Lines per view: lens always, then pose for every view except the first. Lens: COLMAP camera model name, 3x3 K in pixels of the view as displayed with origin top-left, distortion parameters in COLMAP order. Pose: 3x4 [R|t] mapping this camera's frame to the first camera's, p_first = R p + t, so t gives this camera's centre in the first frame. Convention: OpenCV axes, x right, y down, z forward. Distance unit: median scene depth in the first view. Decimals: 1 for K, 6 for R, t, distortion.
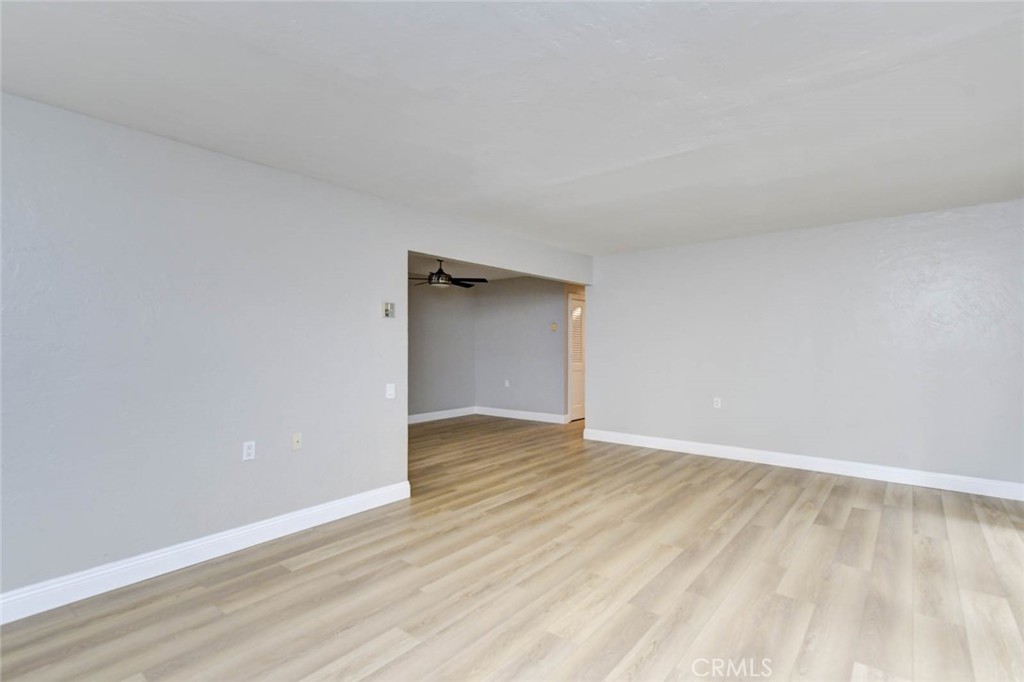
lens RADIAL K [[484.6, 0, 514.1], [0, 484.6, 342.2], [0, 0, 1]] dist [-0.000231, 0.000102]
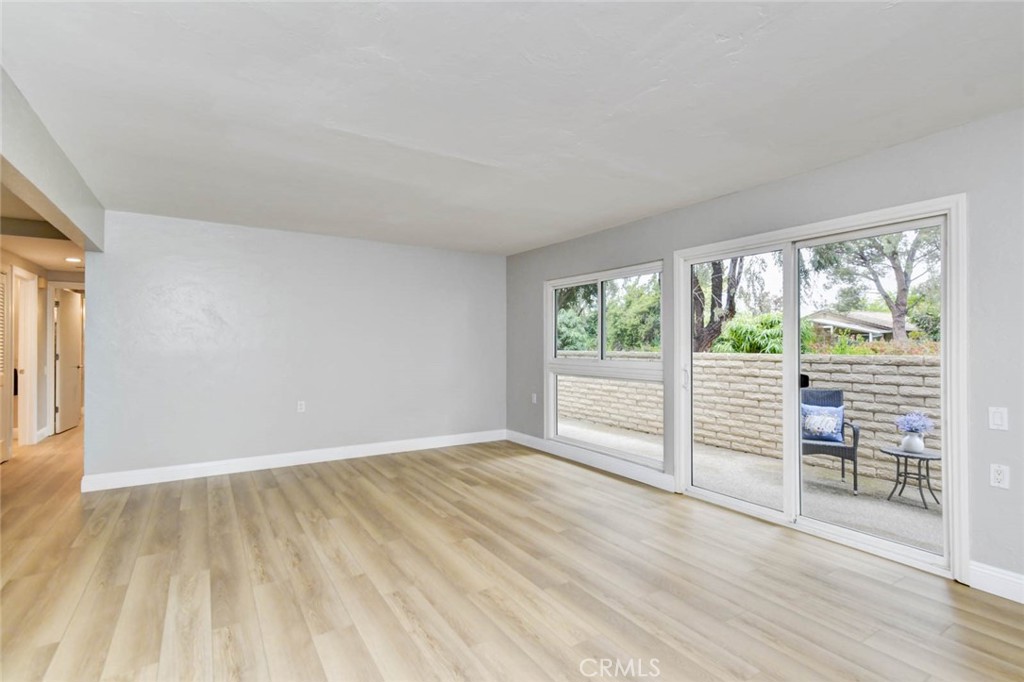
lens RADIAL K [[484.6, 0, 517.0], [0, 484.6, 341.7], [0, 0, 1]] dist [-0.000231, 0.000102]
pose [[0.308199, 0.008146, 0.951287, -0.519831], [-0.002506, 0.999967, -0.007750, 0.012276], [-0.951319, 0.000005, 0.308209, 0.496657]]
